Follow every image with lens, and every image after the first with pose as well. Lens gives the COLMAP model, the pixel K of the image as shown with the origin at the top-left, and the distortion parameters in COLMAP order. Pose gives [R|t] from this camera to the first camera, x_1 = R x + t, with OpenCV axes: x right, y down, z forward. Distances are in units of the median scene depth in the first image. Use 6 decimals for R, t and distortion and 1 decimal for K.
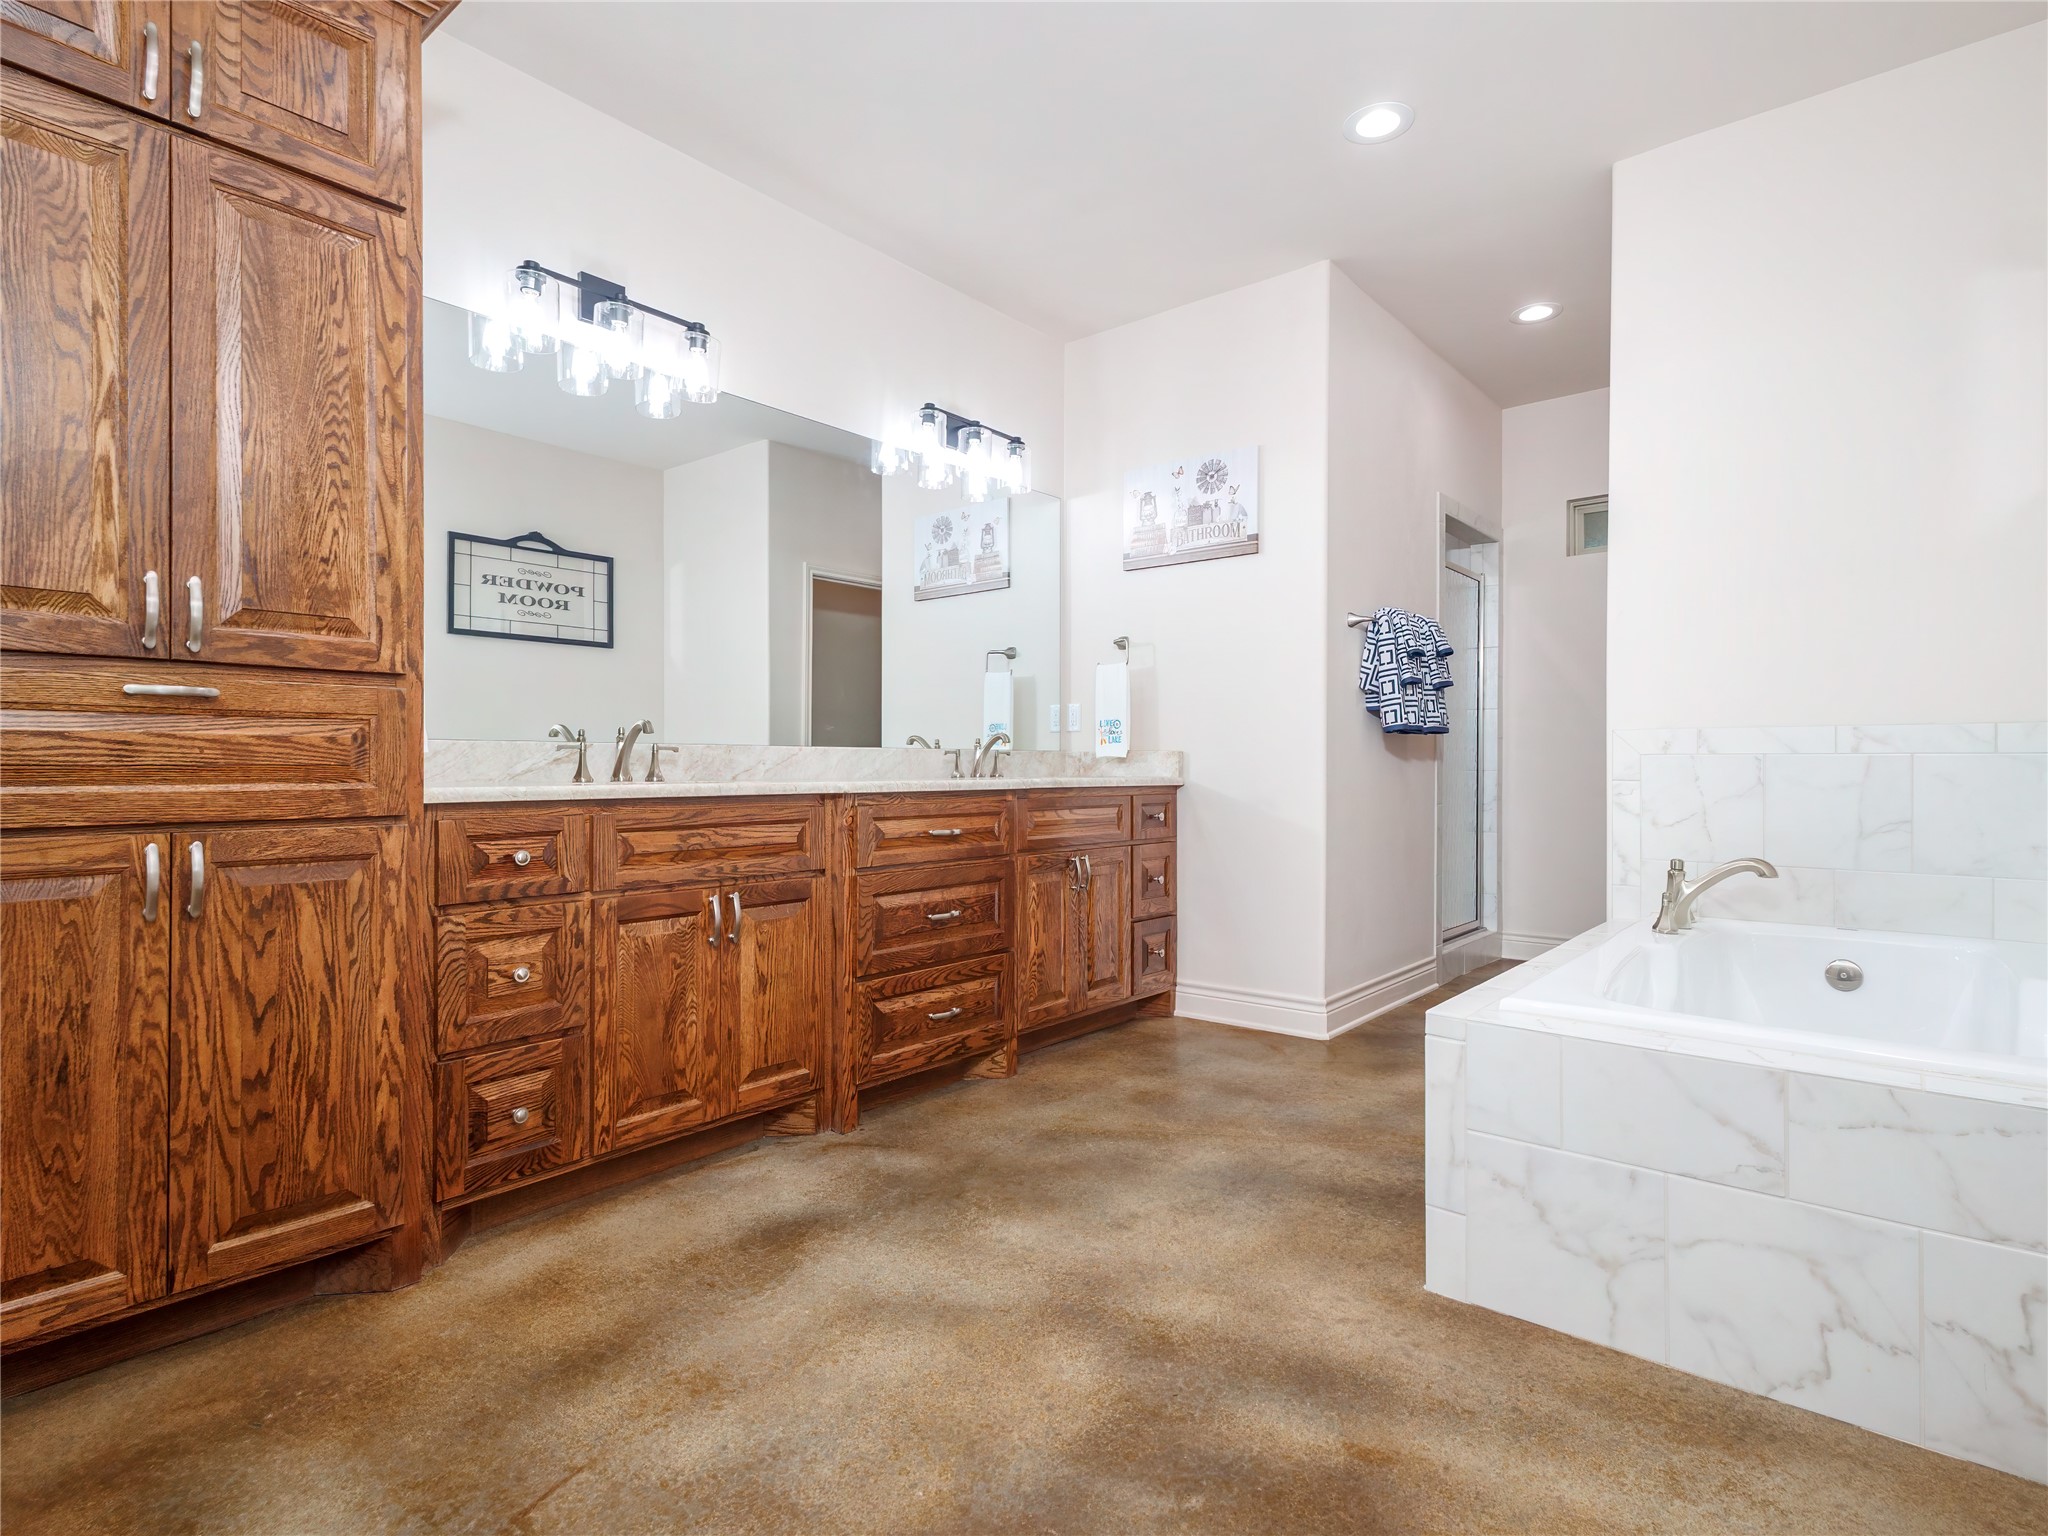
lens RADIAL K [[1057.5, 0, 1027.2], [0, 1057.5, 766.4], [0, 0, 1]] dist [-0.000071, 0.000058]
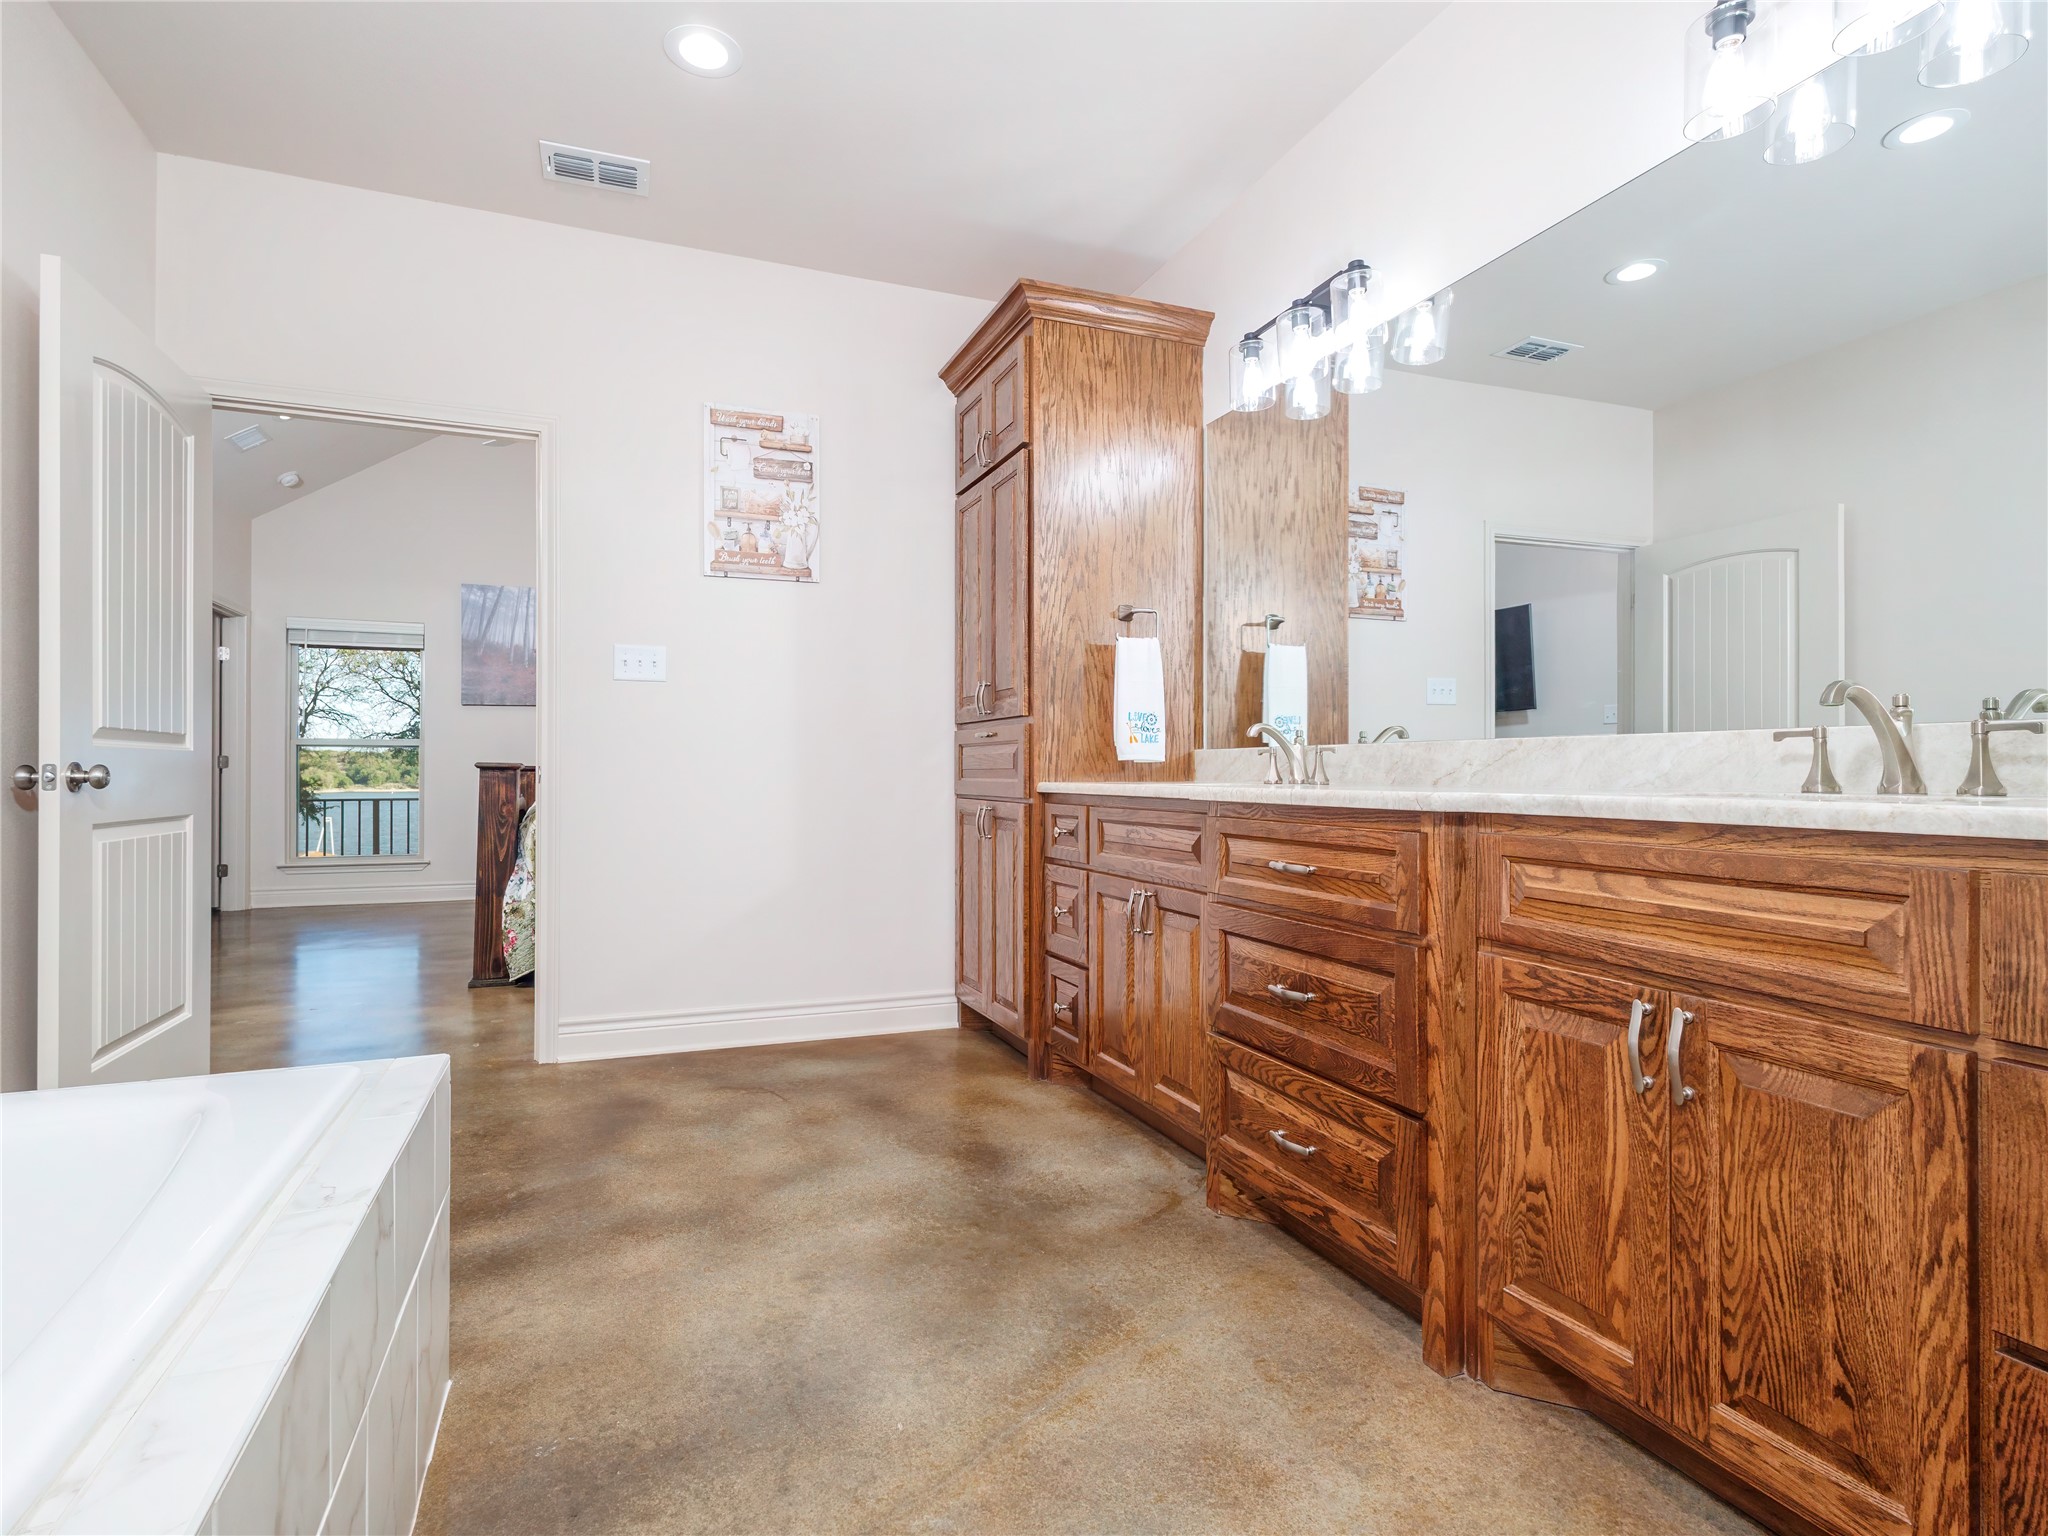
lens RADIAL K [[1057.5, 0, 1019.3], [0, 1057.5, 765.7], [0, 0, 1]] dist [-0.000071, 0.000058]
pose [[-0.481149, -0.001899, -0.876637, 0.659438], [0.001800, 0.999993, -0.003154, 0.000558], [0.876637, -0.003096, -0.481143, 1.323549]]
